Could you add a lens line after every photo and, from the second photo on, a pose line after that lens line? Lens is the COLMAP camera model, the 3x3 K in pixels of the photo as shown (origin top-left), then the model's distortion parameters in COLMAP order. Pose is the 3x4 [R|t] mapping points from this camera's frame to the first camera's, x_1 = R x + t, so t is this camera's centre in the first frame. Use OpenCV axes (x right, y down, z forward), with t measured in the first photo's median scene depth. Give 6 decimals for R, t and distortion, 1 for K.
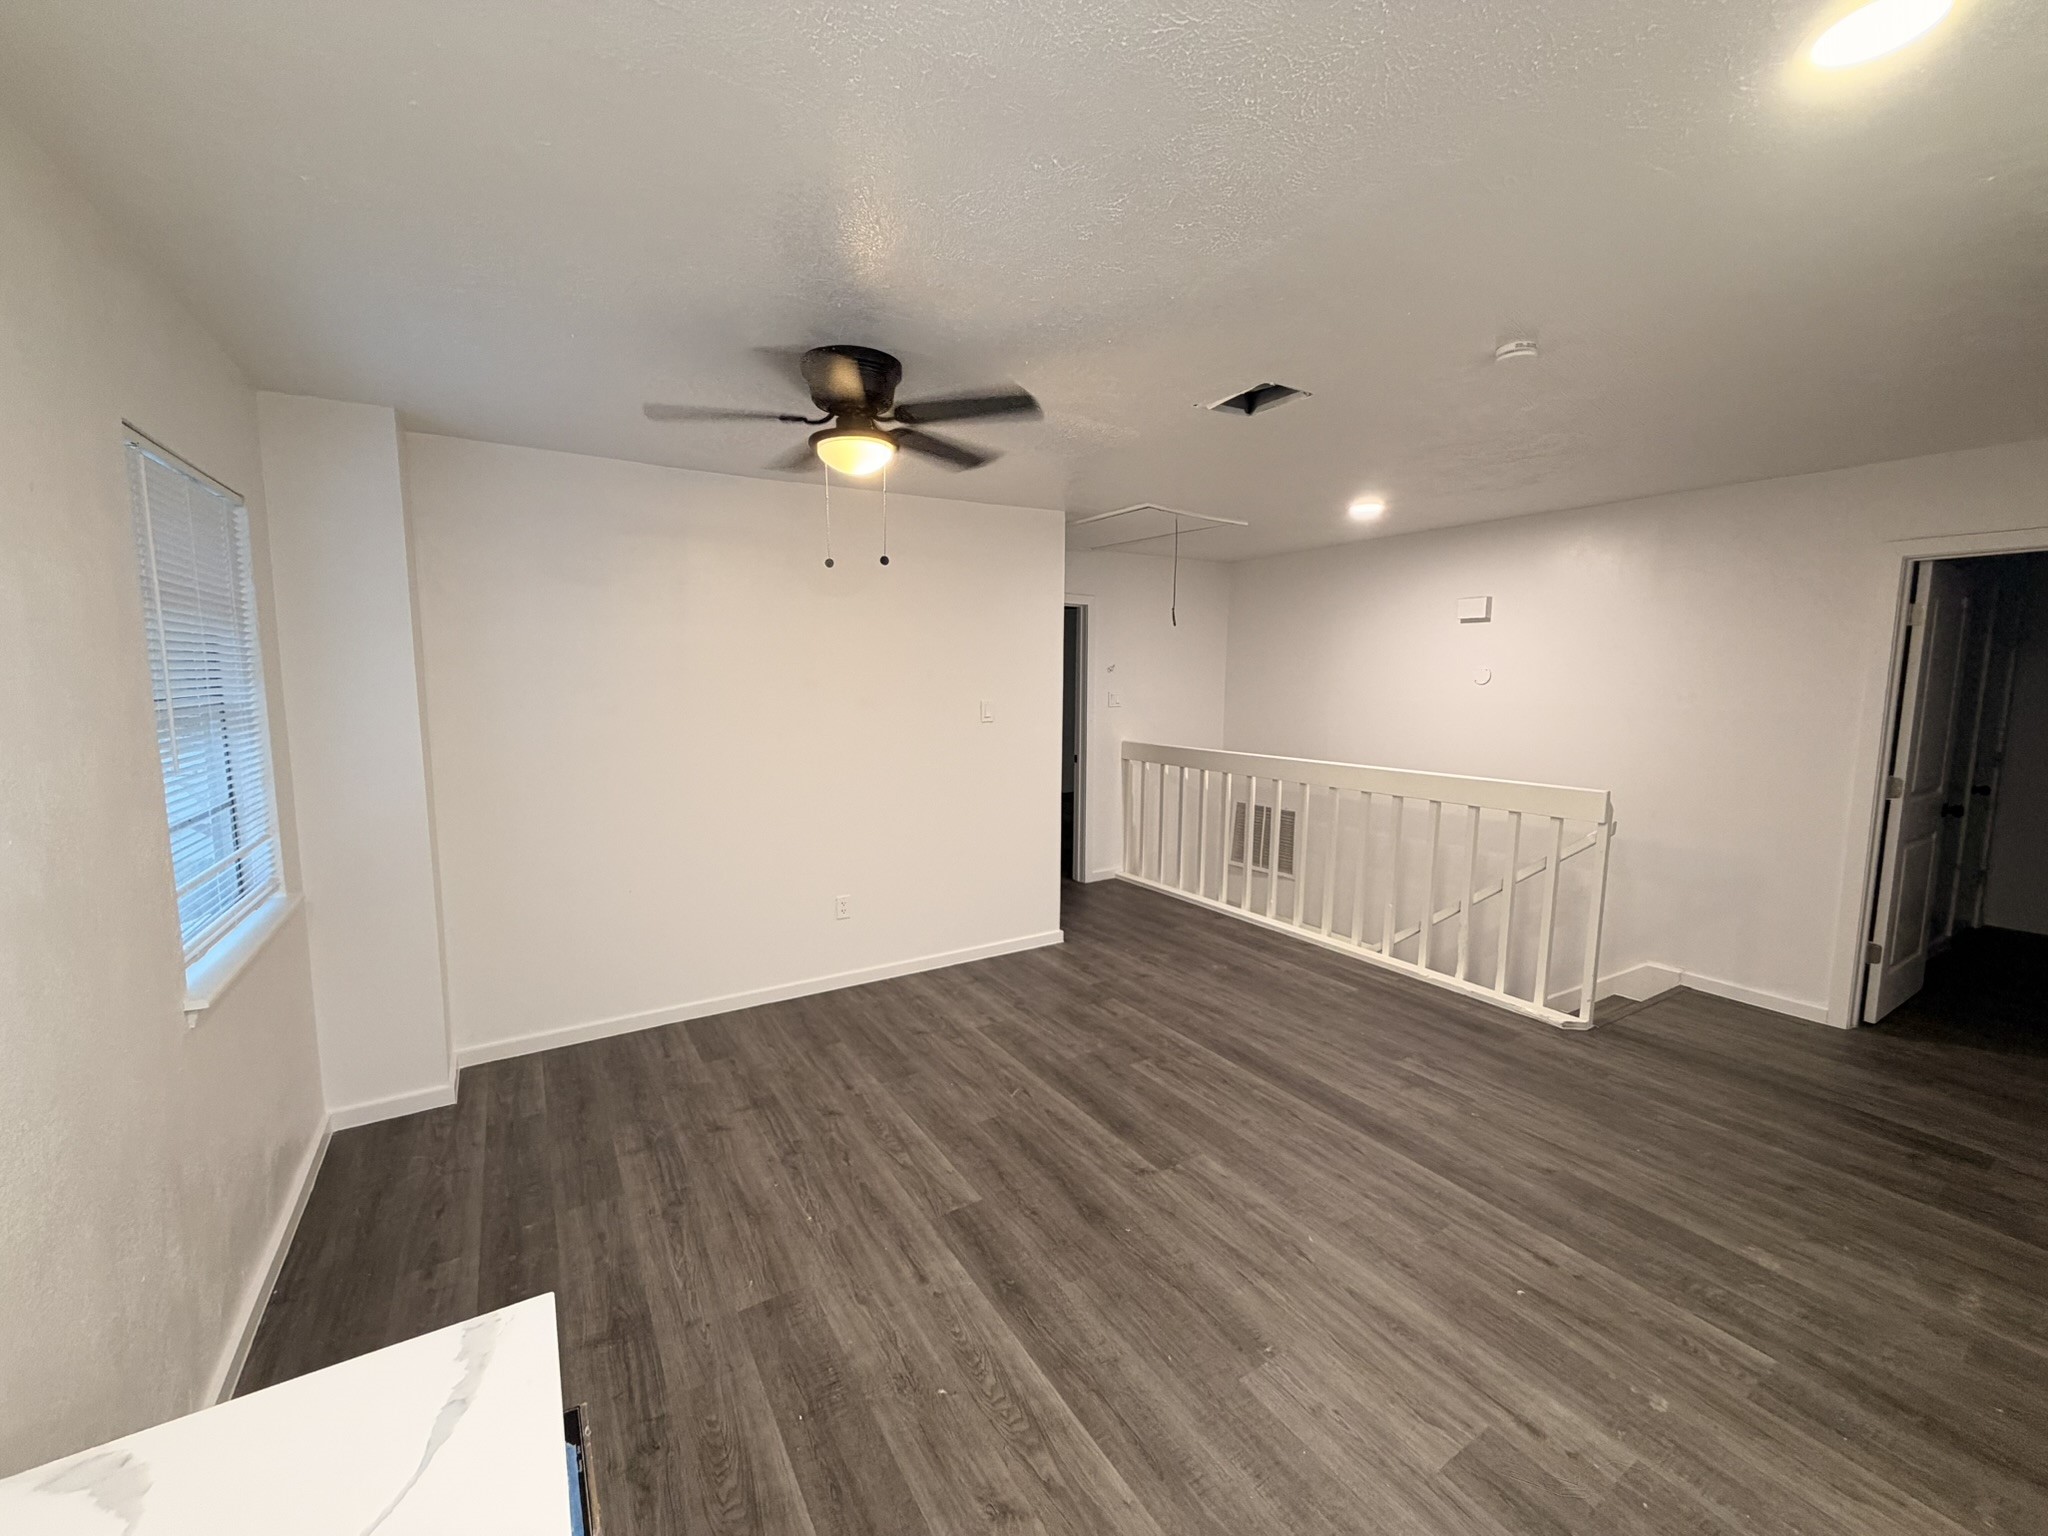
lens RADIAL K [[819.9, 0, 1019.8], [0, 819.9, 767.7], [0, 0, 1]] dist [0.000523, -0.002124]
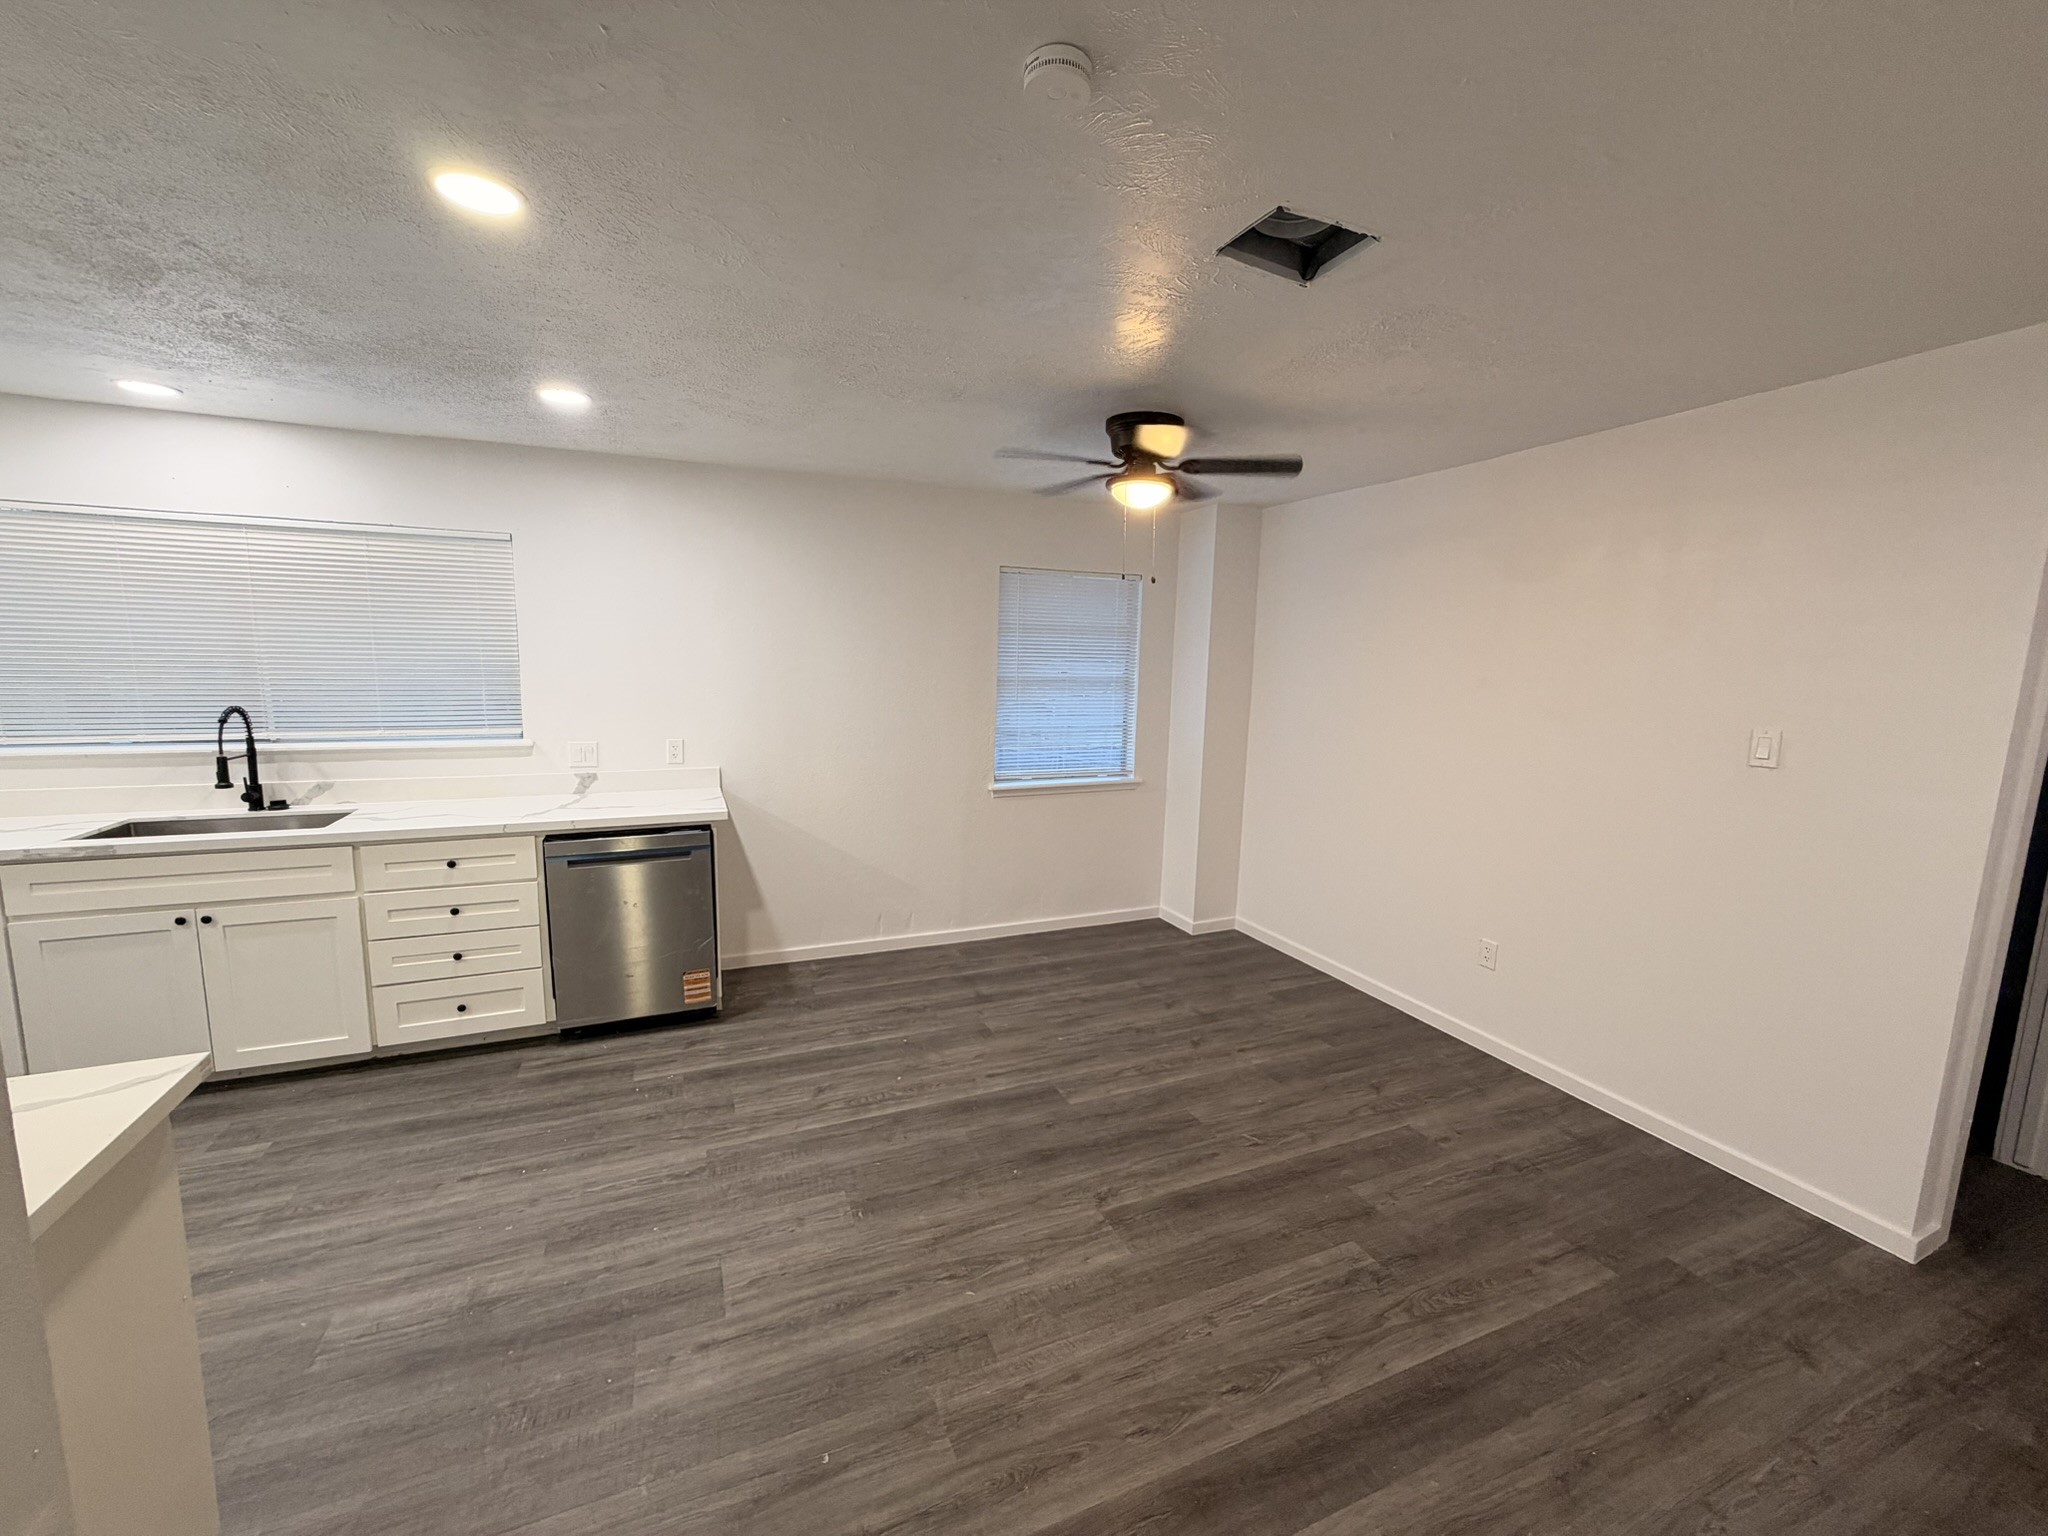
lens RADIAL K [[819.9, 0, 1019.8], [0, 819.9, 767.7], [0, 0, 1]] dist [0.000523, -0.002124]
pose [[-0.158452, 0.129053, -0.978896, 1.067958], [-0.135415, 0.979213, 0.151014, -0.127774], [0.978037, 0.156485, -0.137683, 1.002240]]
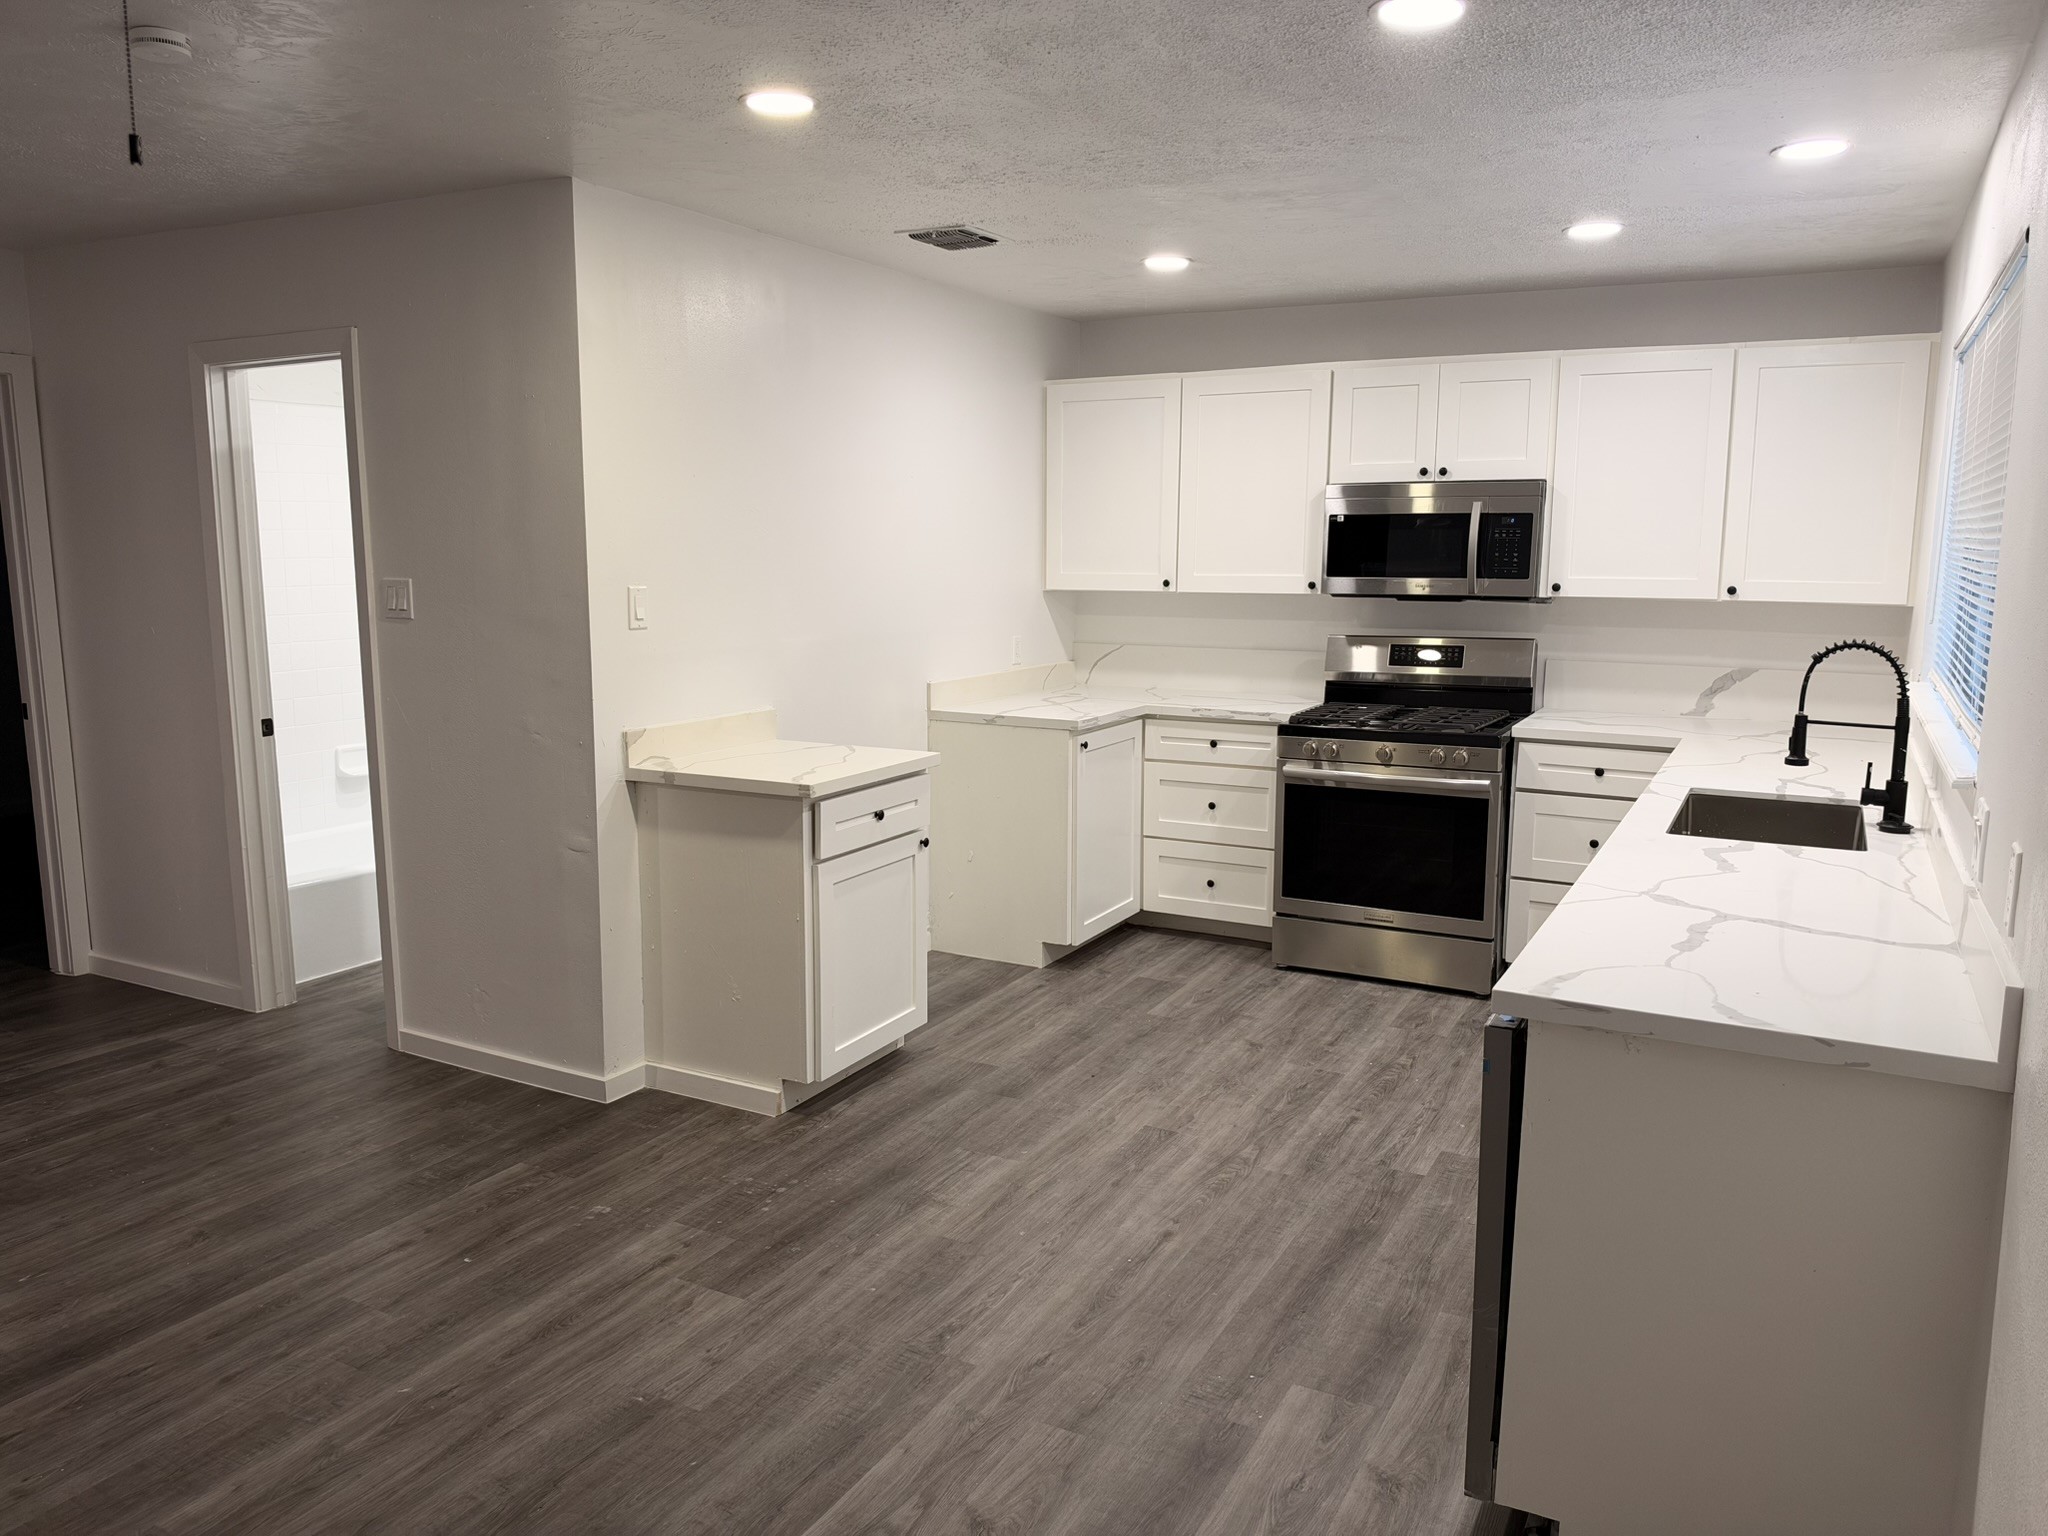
lens RADIAL K [[1478.4, 0, 1015.5], [0, 1478.4, 768.1], [0, 0, 1]] dist [-0.008812, -0.003753]
pose [[-0.498249, -0.144379, 0.854928, -0.769071], [0.091626, 0.971749, 0.217507, -0.116340], [-0.862179, 0.186707, -0.470944, 0.959308]]
